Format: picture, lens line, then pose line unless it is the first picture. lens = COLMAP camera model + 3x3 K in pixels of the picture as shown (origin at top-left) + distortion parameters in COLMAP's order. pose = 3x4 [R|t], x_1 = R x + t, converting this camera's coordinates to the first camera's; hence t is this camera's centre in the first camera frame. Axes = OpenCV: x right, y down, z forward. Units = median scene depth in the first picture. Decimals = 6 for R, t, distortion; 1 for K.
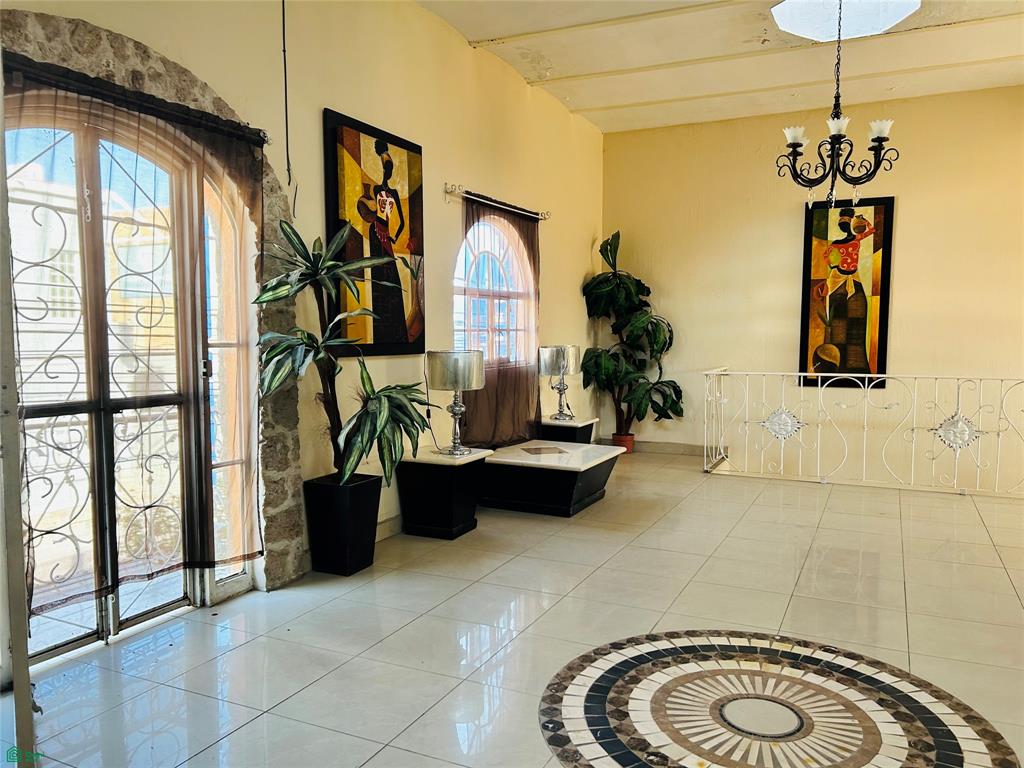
lens RADIAL K [[773.7, 0, 514.8], [0, 773.7, 386.6], [0, 0, 1]] dist [0.053777, 0.001093]
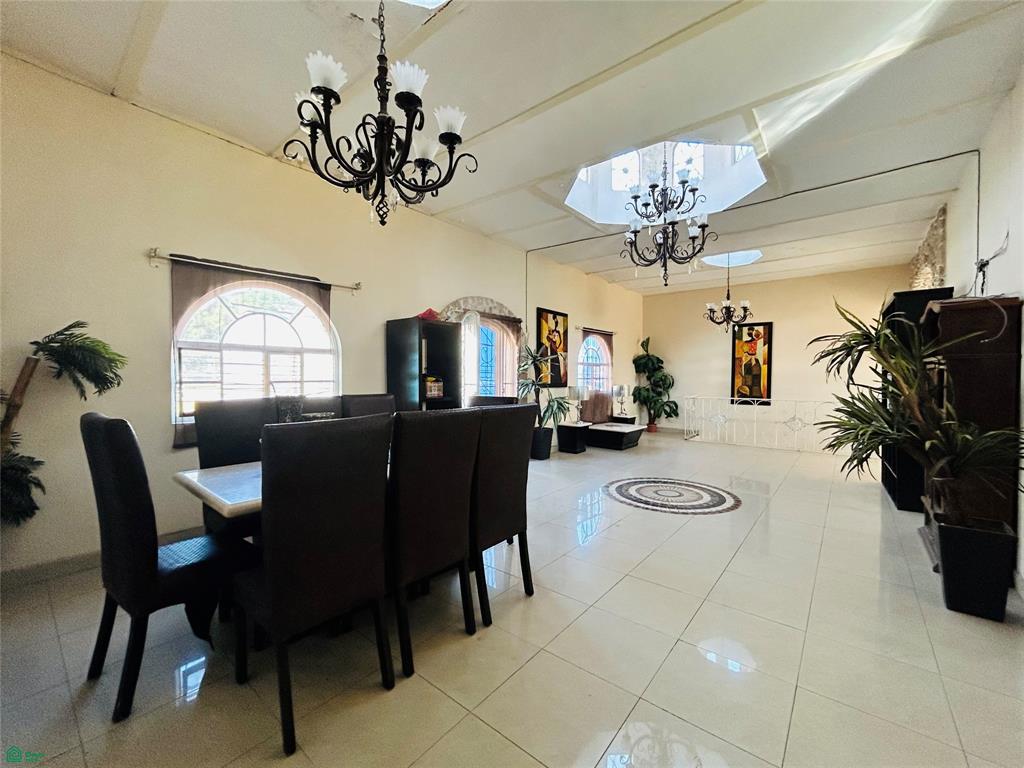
lens RADIAL K [[411.1, 0, 509.9], [0, 411.1, 387.9], [0, 0, 1]] dist [-0.000537, -0.000124]
pose [[0.971554, 0.011178, -0.236556, 0.029292], [-0.021926, 0.998841, -0.042853, 0.025245], [0.235803, 0.046821, 0.970672, -0.446021]]
